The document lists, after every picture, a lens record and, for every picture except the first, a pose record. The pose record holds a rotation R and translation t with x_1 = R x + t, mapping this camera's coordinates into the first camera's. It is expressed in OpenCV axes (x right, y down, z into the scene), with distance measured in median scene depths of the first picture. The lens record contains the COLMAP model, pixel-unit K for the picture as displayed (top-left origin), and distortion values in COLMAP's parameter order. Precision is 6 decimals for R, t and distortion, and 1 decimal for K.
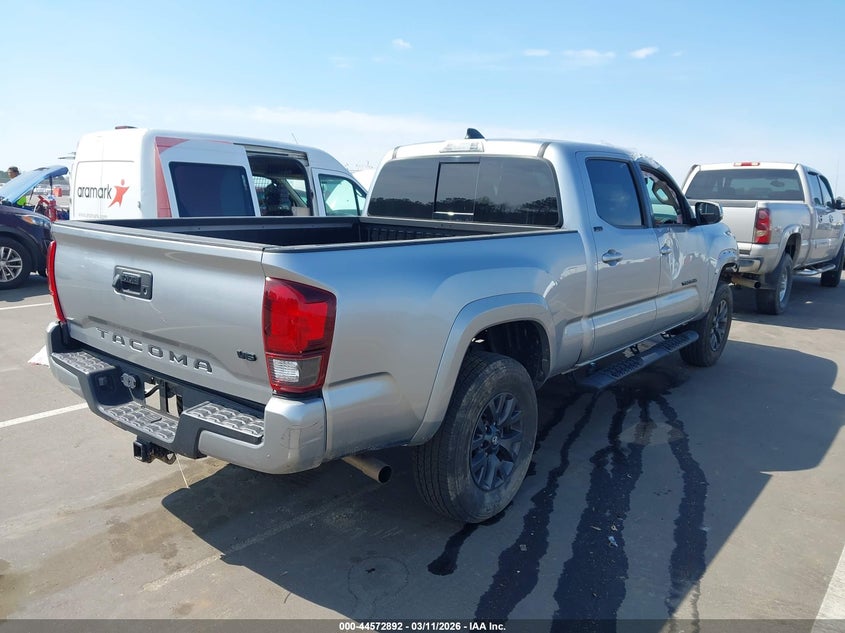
lens RADIAL K [[661.8, 0, 417.7], [0, 661.8, 316.3], [0, 0, 1]] dist [-0.004830, -0.001195]
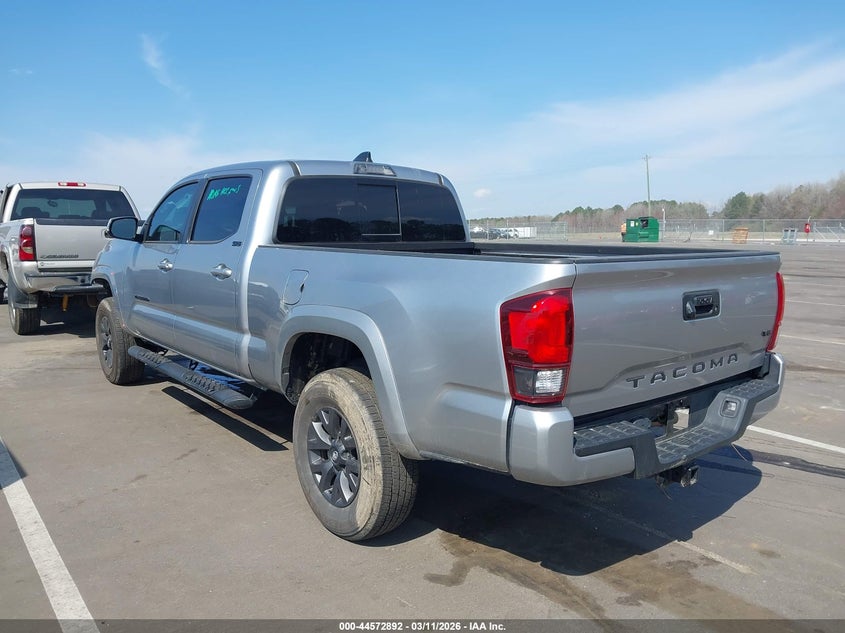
lens RADIAL K [[661.8, 0, 417.7], [0, 661.8, 316.3], [0, 0, 1]] dist [-0.004830, -0.001195]
pose [[0.215757, -0.152847, 0.964410, -1.420396], [0.180065, 0.976962, 0.114552, -0.214341], [-0.959701, 0.148941, 0.238309, 1.116098]]
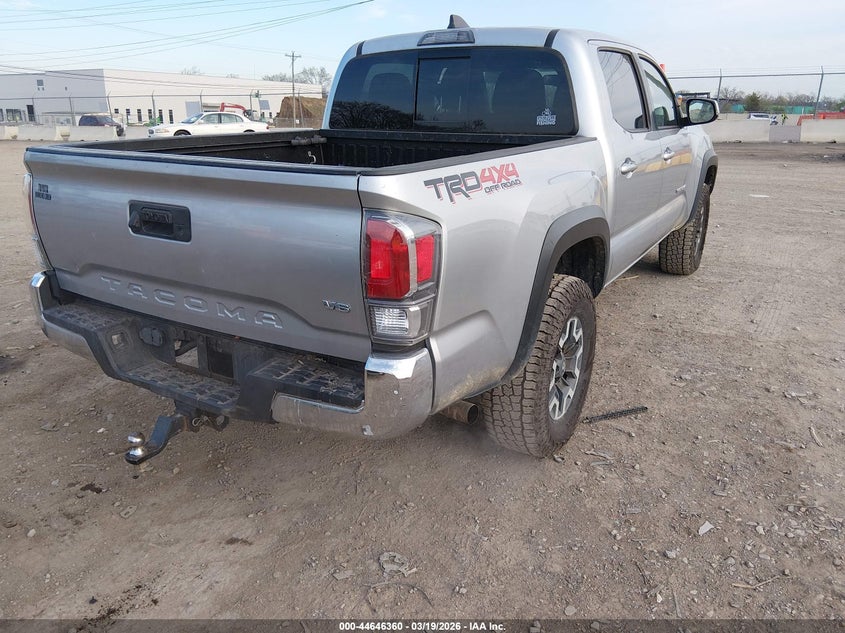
lens RADIAL K [[661.8, 0, 417.7], [0, 661.8, 316.3], [0, 0, 1]] dist [-0.004830, -0.001195]
pose [[0.990800, -0.073302, 0.113760, -0.225444], [0.056354, 0.987731, 0.145640, -0.036752], [-0.123040, -0.137889, 0.982775, 0.158017]]
